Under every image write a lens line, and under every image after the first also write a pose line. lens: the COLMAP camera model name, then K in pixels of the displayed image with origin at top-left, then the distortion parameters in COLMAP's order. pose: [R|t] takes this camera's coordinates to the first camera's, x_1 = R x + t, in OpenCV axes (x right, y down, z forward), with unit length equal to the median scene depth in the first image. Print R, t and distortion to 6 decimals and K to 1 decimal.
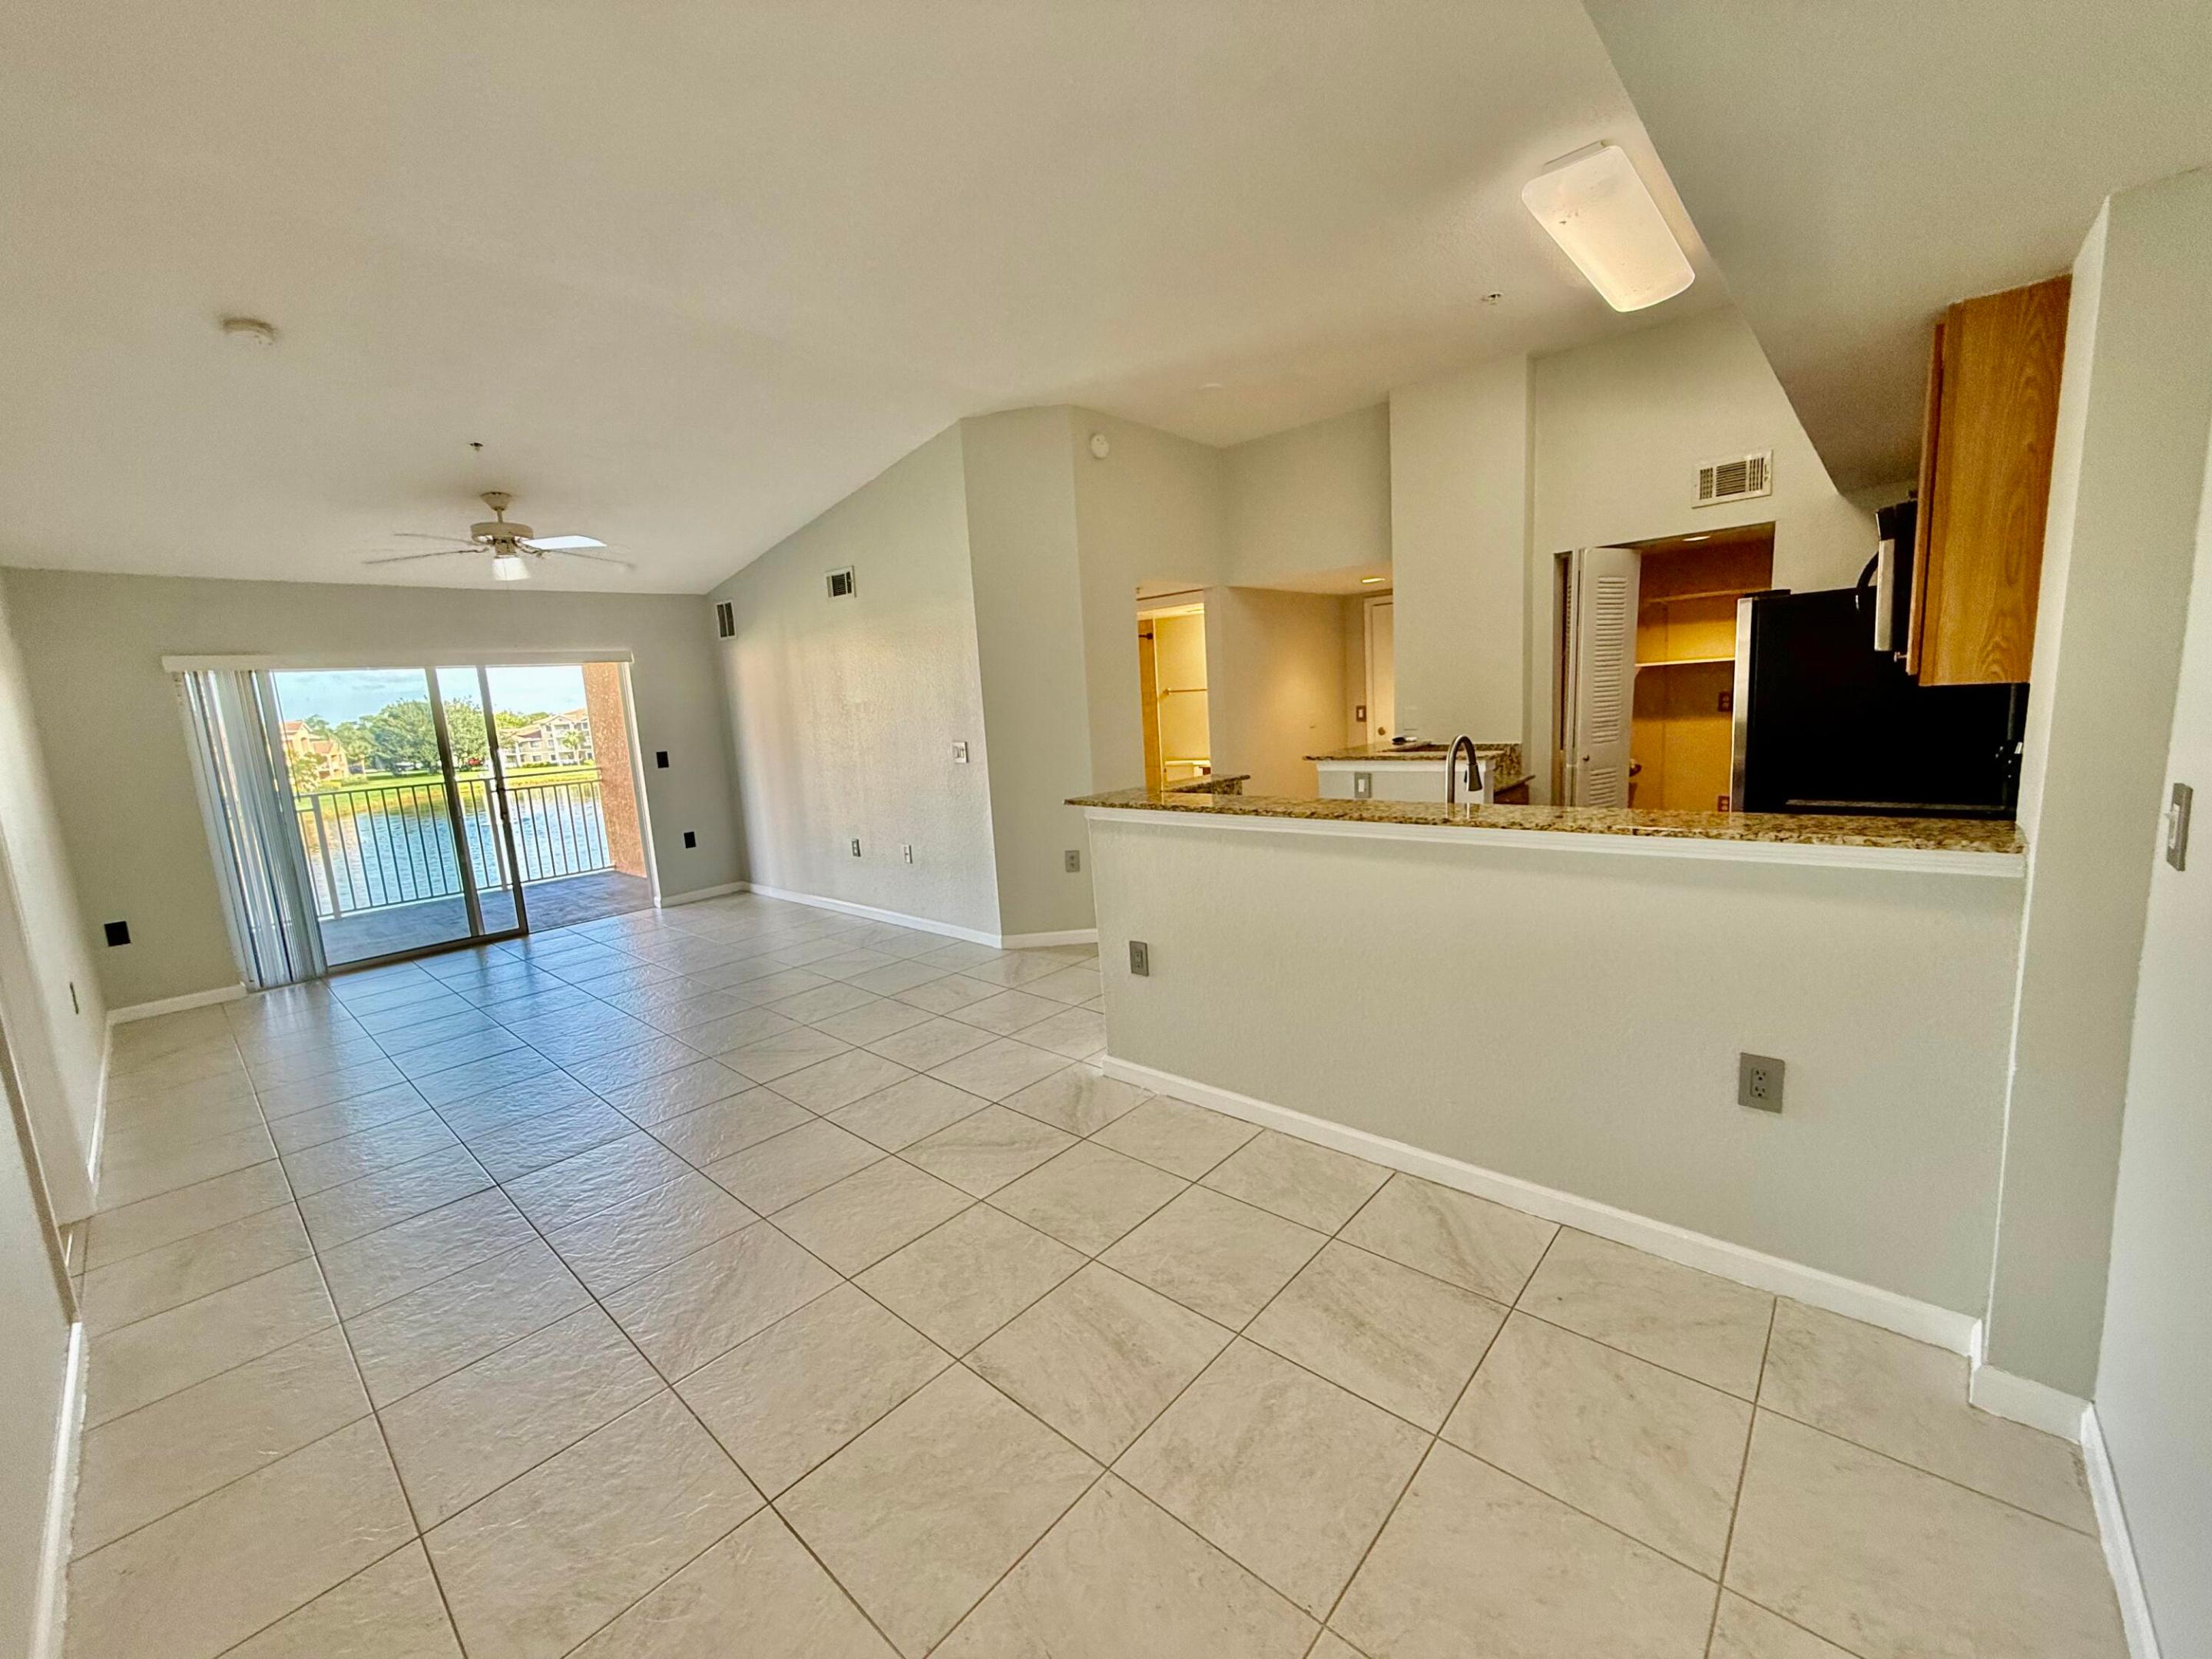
lens RADIAL K [[880.2, 0, 1097.5], [0, 880.2, 827.1], [0, 0, 1]] dist [0.001435, 0.000087]
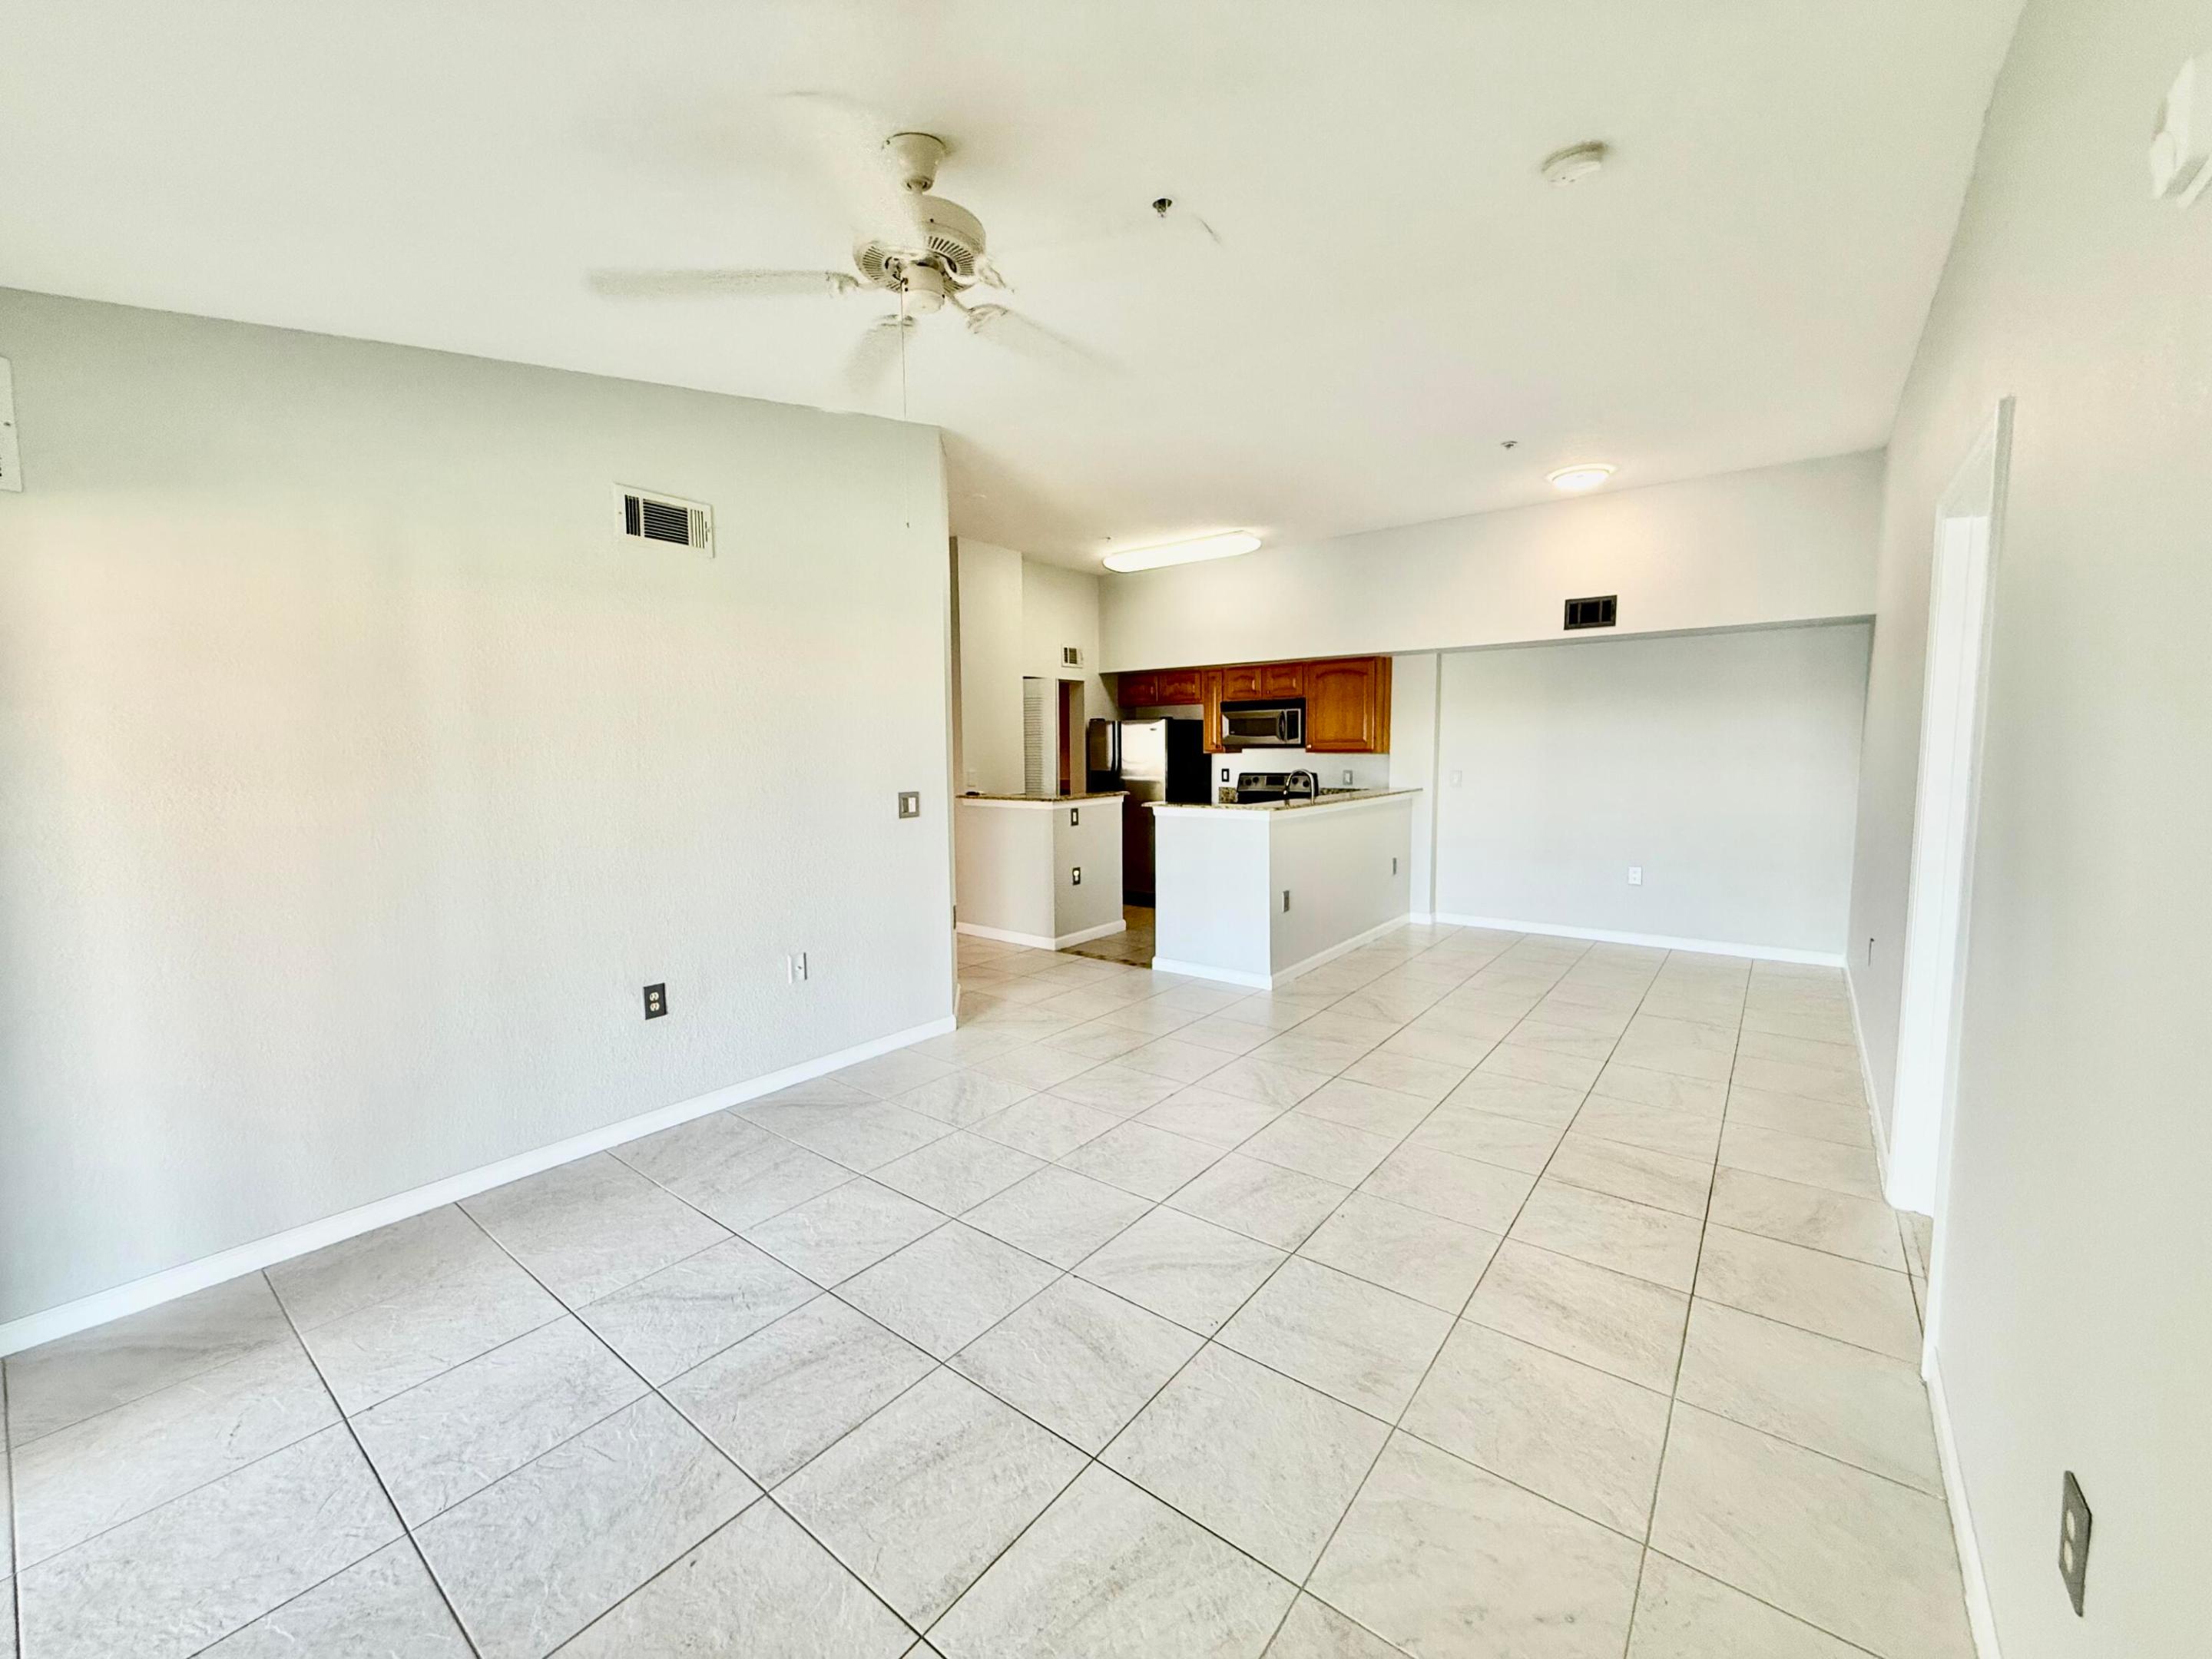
lens RADIAL K [[880.2, 0, 1097.5], [0, 880.2, 827.1], [0, 0, 1]] dist [0.001435, 0.000087]
pose [[-0.071157, -0.027645, 0.997082, -1.055993], [0.163080, 0.985843, 0.038972, -0.073964], [-0.984043, 0.165377, -0.065642, 0.963797]]
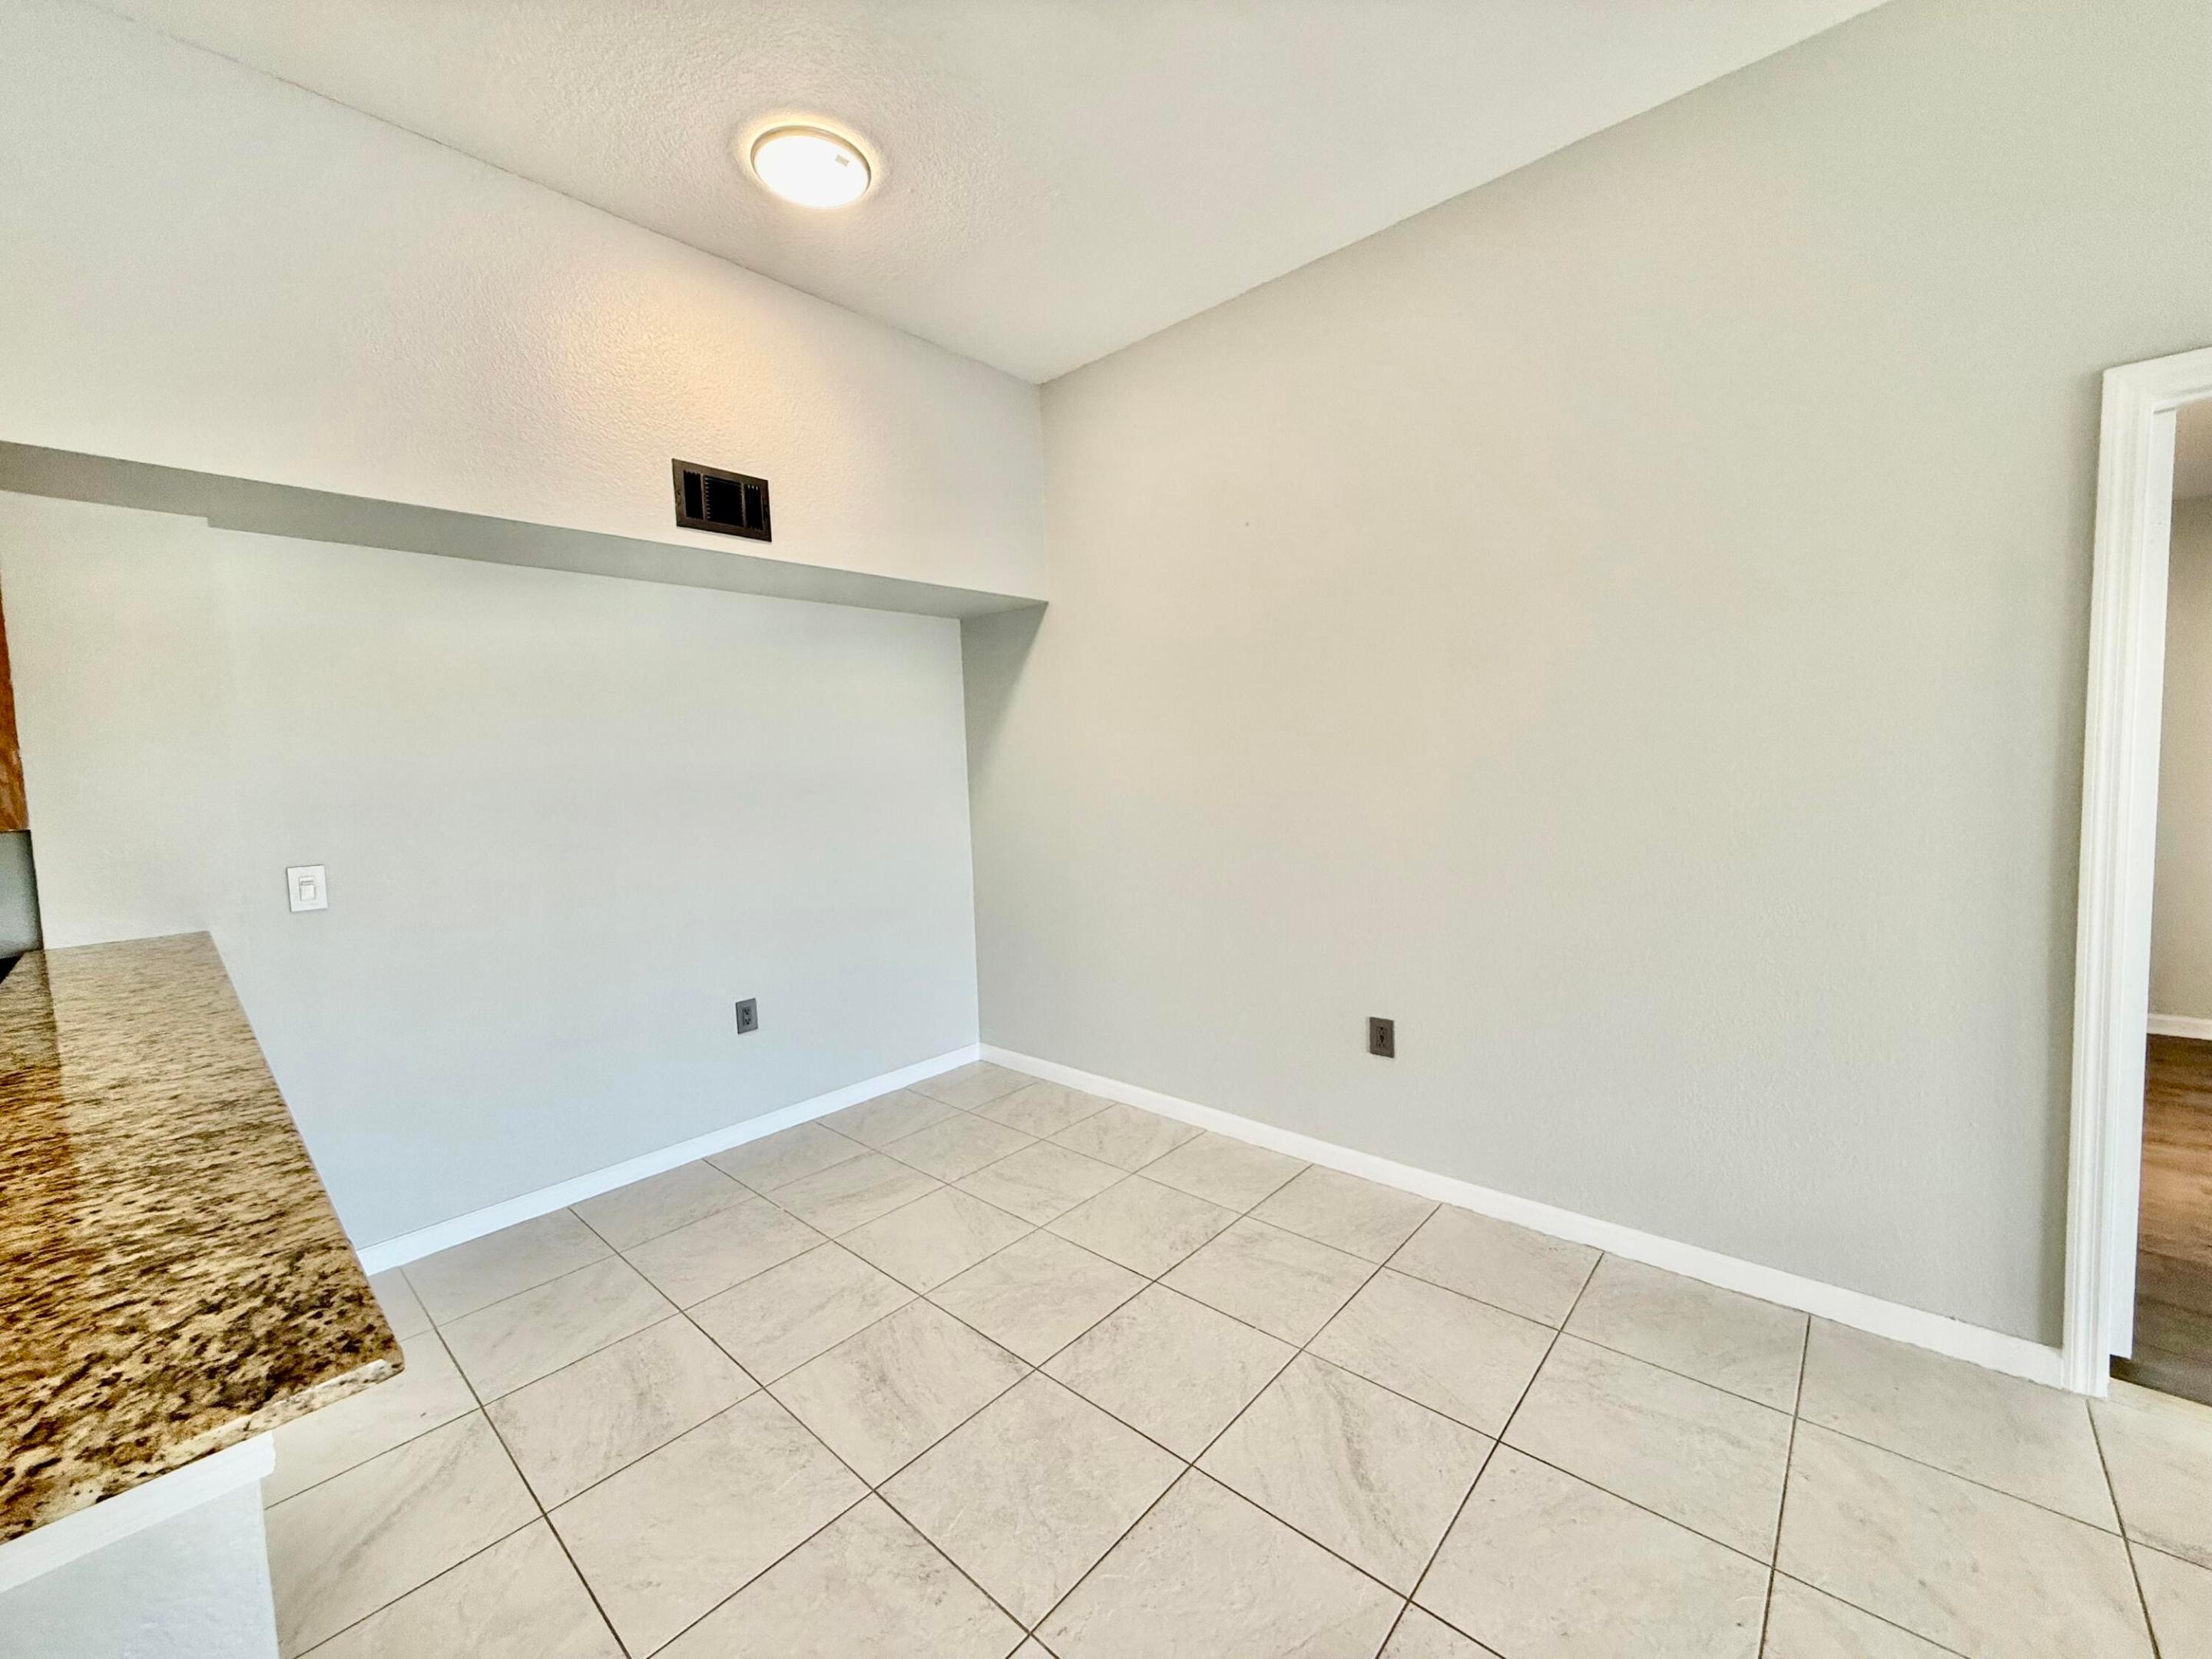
lens RADIAL K [[882.5, 0, 1096.8], [0, 882.5, 826.5], [0, 0, 1]] dist [0.000403, 0.000145]
pose [[-0.994957, 0.100142, 0.005636, -0.125003], [0.098943, 0.970730, 0.218844, -0.103333], [0.016444, 0.218298, -0.975744, 0.784858]]
